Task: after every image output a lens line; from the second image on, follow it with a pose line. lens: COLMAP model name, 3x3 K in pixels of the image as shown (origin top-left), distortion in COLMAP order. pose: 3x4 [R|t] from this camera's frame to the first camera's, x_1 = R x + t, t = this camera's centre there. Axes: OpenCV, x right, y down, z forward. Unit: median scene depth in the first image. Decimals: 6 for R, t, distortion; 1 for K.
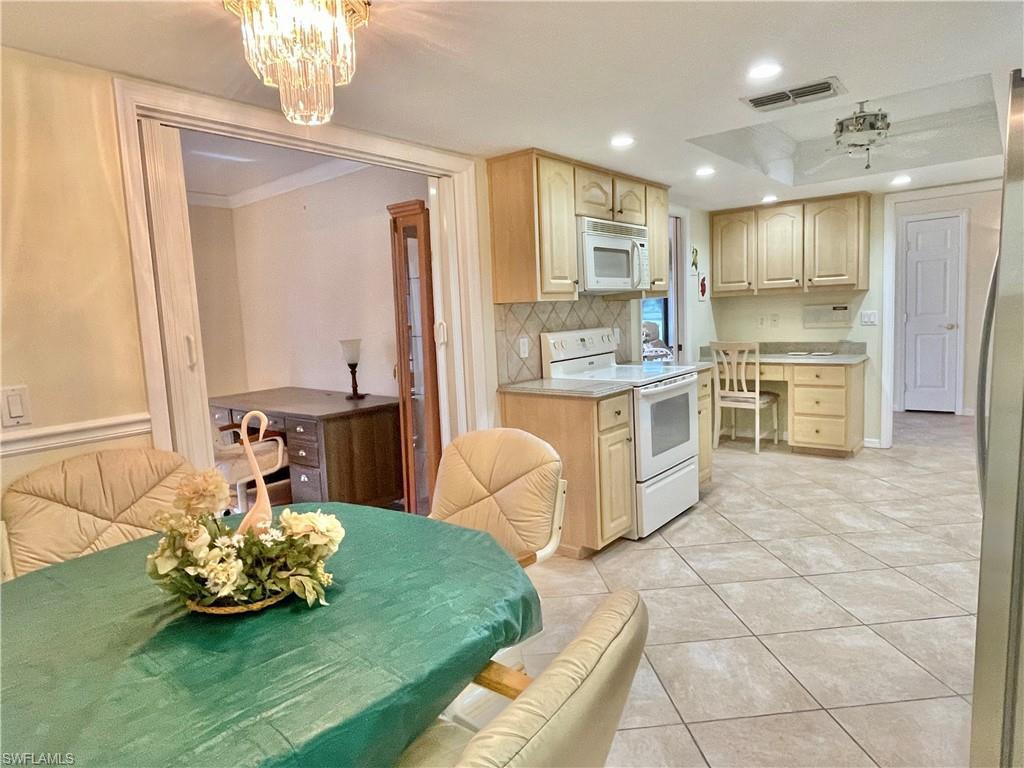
lens RADIAL K [[610.7, 0, 505.8], [0, 610.7, 378.7], [0, 0, 1]] dist [-0.007017, -0.002023]
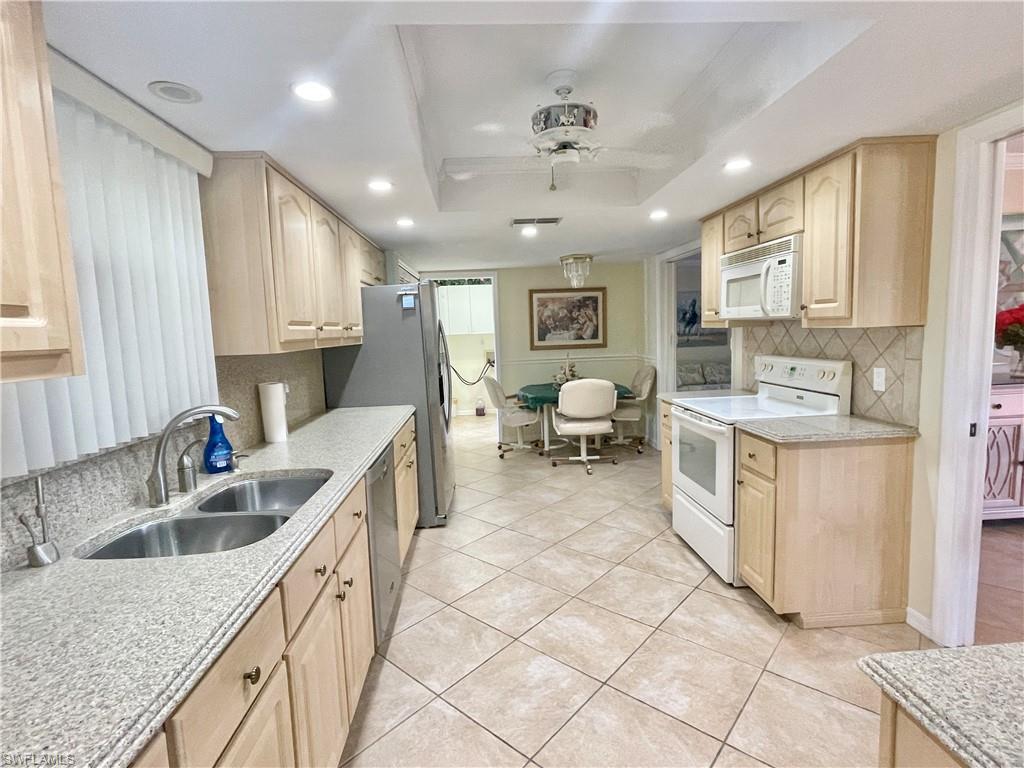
lens RADIAL K [[507.2, 0, 510.6], [0, 507.2, 383.4], [0, 0, 1]] dist [-0.005445, -0.000757]
pose [[-0.723295, 0.147430, -0.674618, 0.933044], [-0.003991, 0.976034, 0.217581, -0.202407], [0.690528, 0.160068, -0.705372, 1.226525]]
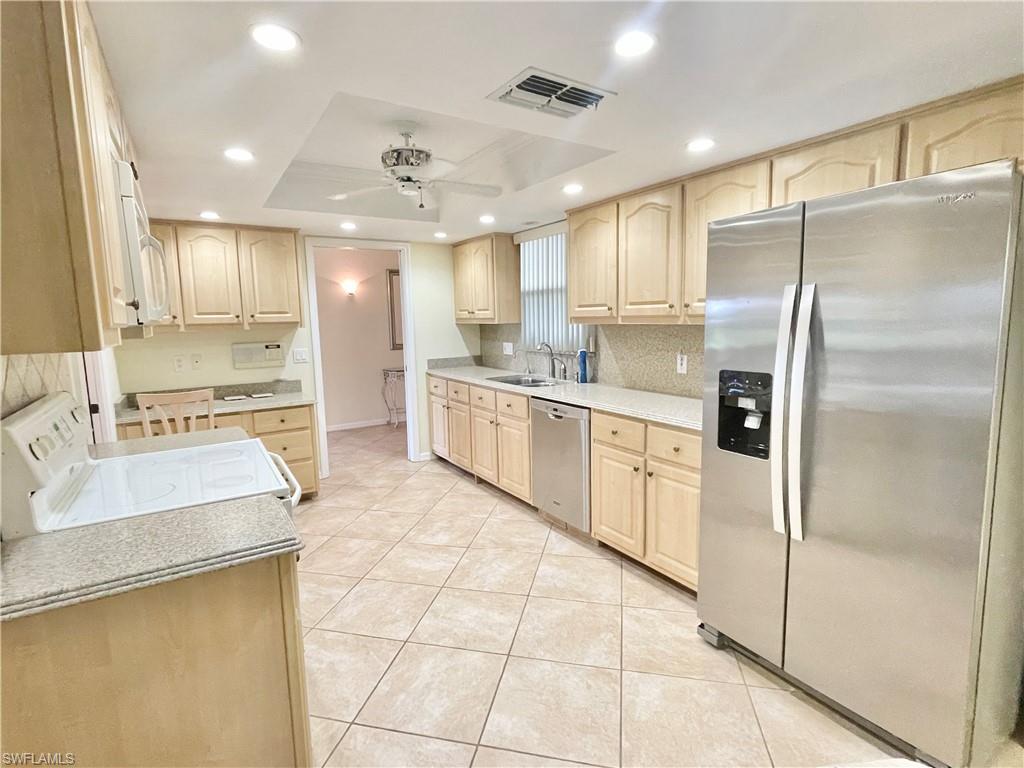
lens RADIAL K [[507.2, 0, 505.8], [0, 507.2, 378.7], [0, 0, 1]] dist [-0.005445, -0.000757]
pose [[0.310118, -0.076179, 0.947641, -0.131990], [0.112948, 0.992677, 0.042837, -0.076621], [-0.943965, 0.093749, 0.316451, 0.536464]]
